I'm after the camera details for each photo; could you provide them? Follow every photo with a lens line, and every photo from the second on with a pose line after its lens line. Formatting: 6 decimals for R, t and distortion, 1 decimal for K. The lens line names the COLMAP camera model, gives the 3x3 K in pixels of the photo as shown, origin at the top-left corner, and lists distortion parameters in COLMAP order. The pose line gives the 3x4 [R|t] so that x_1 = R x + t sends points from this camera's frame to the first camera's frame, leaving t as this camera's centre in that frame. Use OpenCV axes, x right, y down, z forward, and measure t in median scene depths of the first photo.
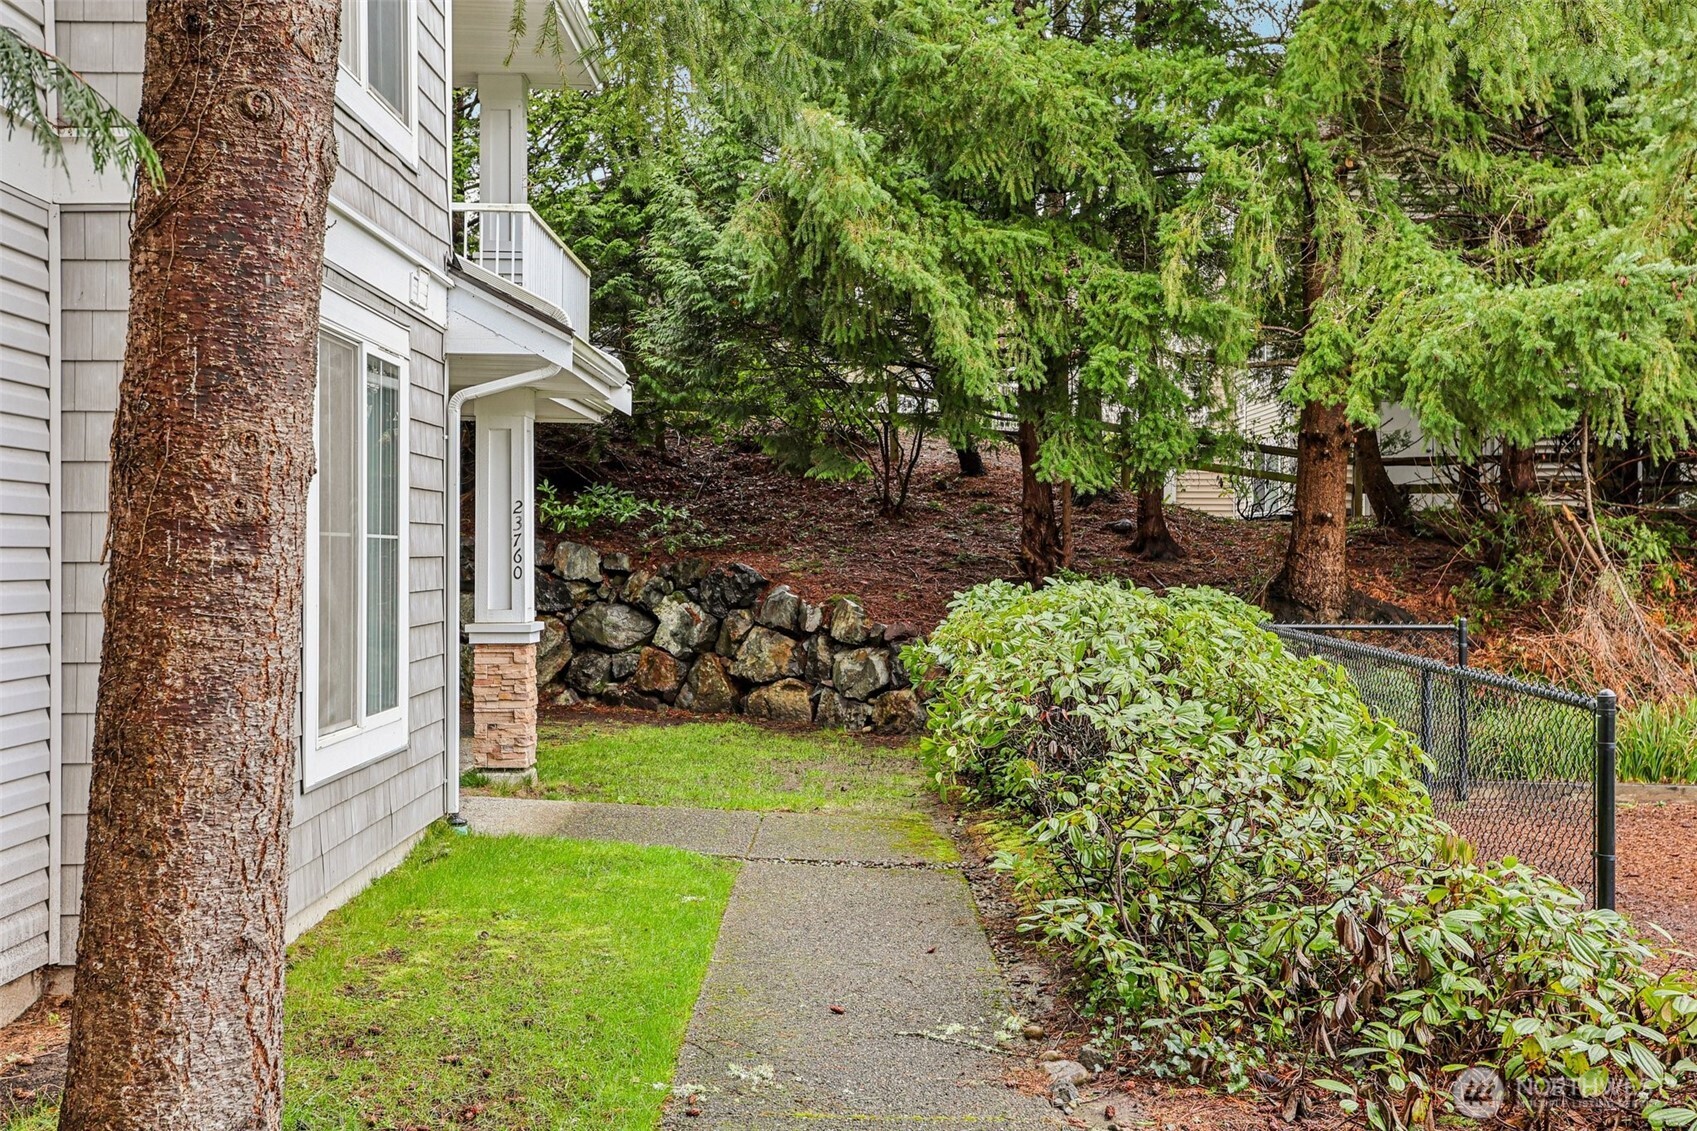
lens RADIAL K [[1887.9, 0, 849.1], [0, 1887.9, 580.0], [0, 0, 1]] dist [0.086207, 0.000000]
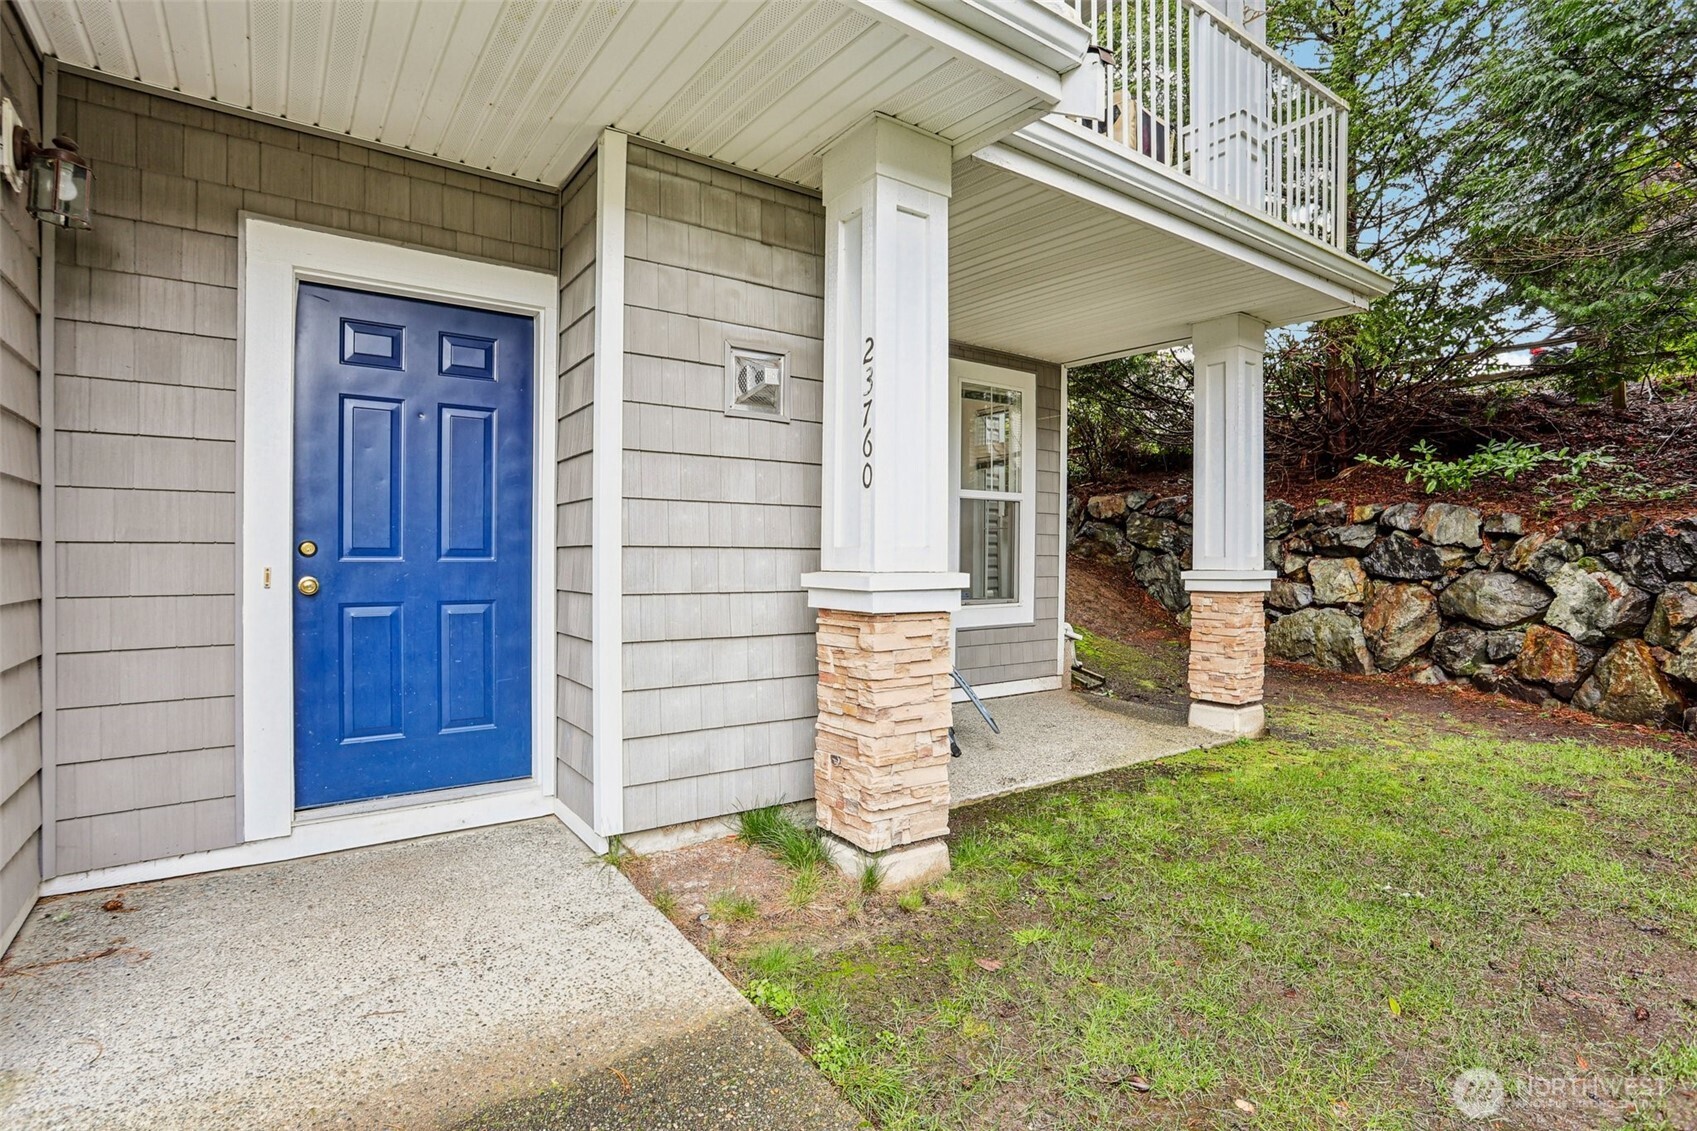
lens RADIAL K [[855.1, 0, 836.6], [0, 855.1, 566.1], [0, 0, 1]] dist [-0.015309, 0.004326]
pose [[0.595485, 0.013606, -0.803251, 0.006435], [-0.015133, 0.999869, 0.005718, 0.012339], [0.803224, 0.008751, 0.595613, 0.537268]]
